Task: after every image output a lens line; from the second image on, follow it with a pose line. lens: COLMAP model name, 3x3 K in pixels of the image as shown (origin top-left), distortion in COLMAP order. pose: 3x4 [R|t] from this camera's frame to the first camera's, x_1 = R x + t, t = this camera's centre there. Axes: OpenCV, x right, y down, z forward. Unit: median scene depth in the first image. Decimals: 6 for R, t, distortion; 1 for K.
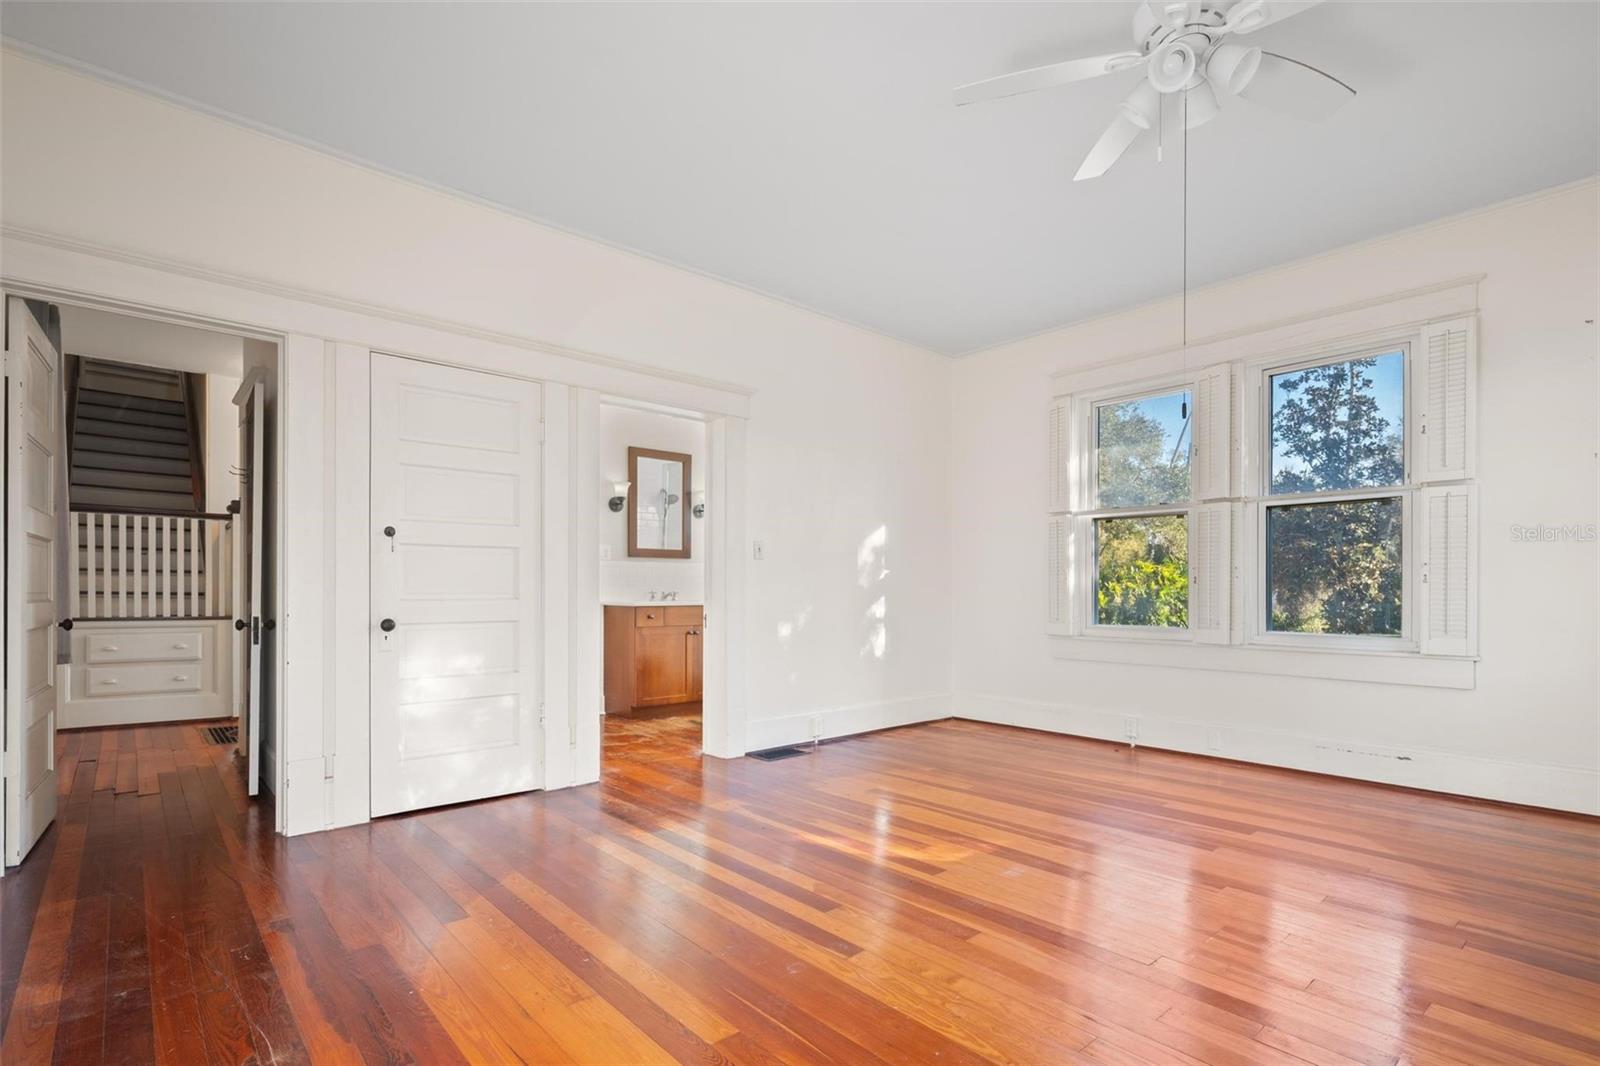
lens RADIAL K [[744.7, 0, 817.4], [0, 744.7, 586.7], [0, 0, 1]] dist [0.001068, 0.000173]
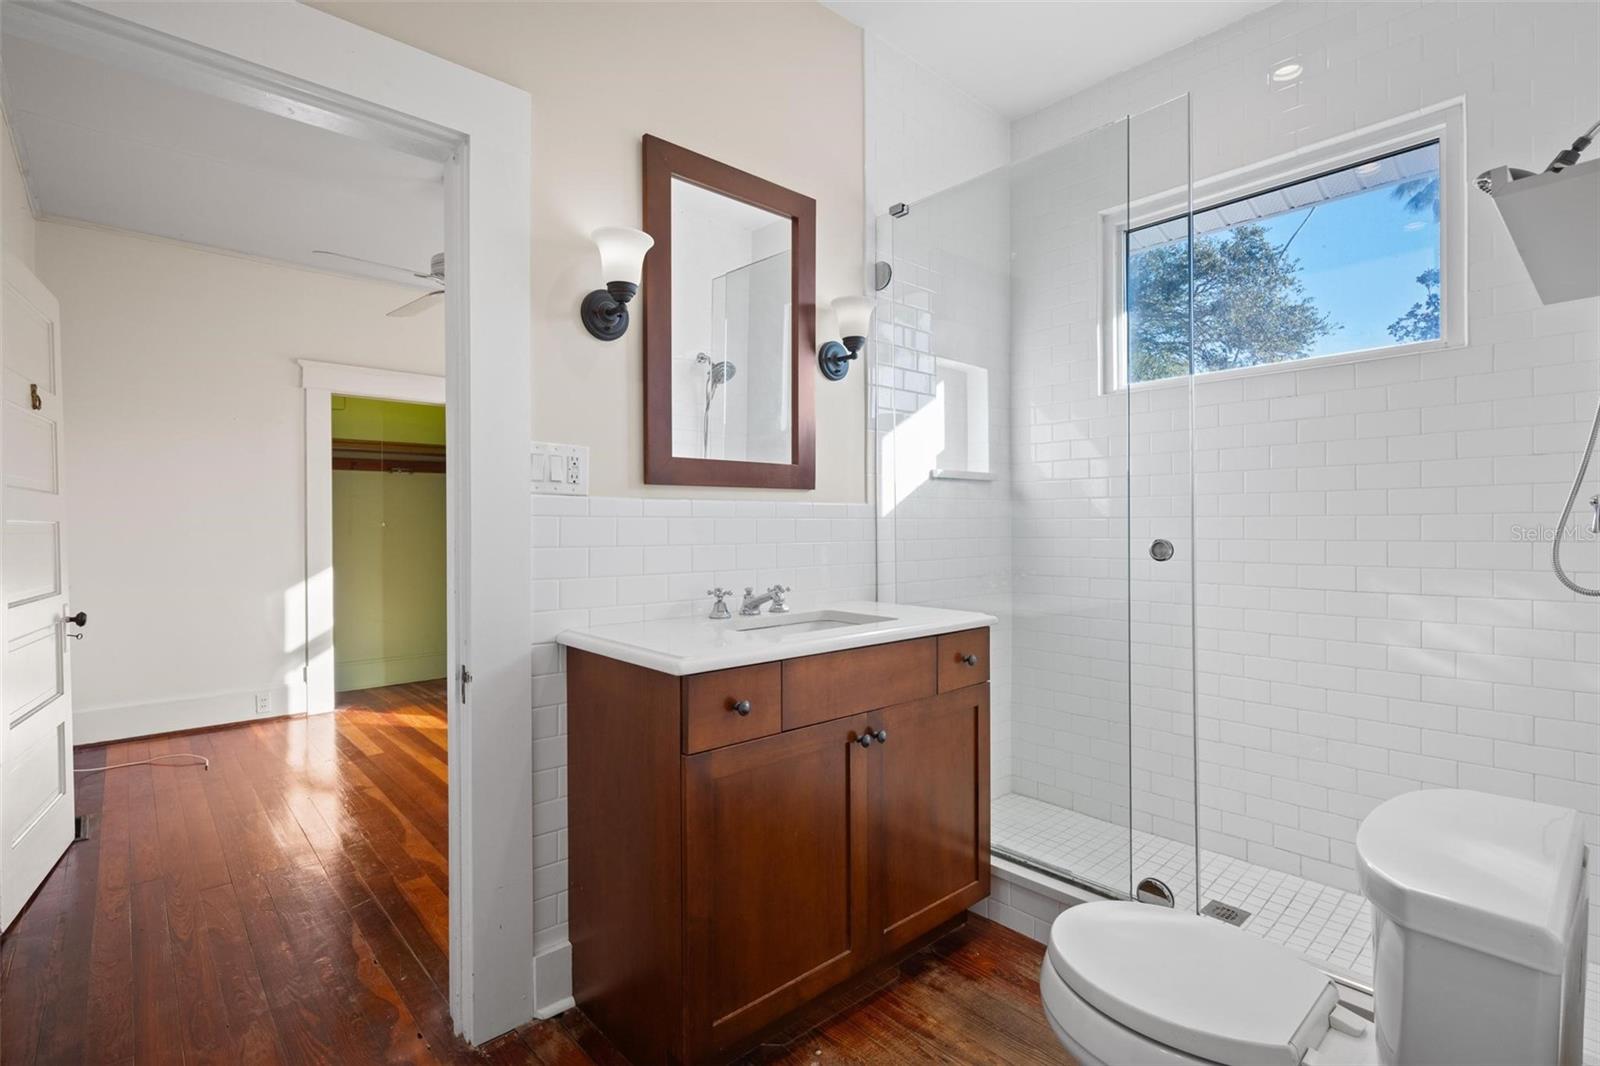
lens RADIAL K [[744.7, 0, 793.0], [0, 744.7, 536.0], [0, 0, 1]] dist [0.001068, 0.000173]
pose [[0.999776, -0.005542, -0.020413, -0.181222], [0.005666, 0.999966, 0.006031, -0.019278], [0.020379, -0.006145, 0.999773, 0.671924]]
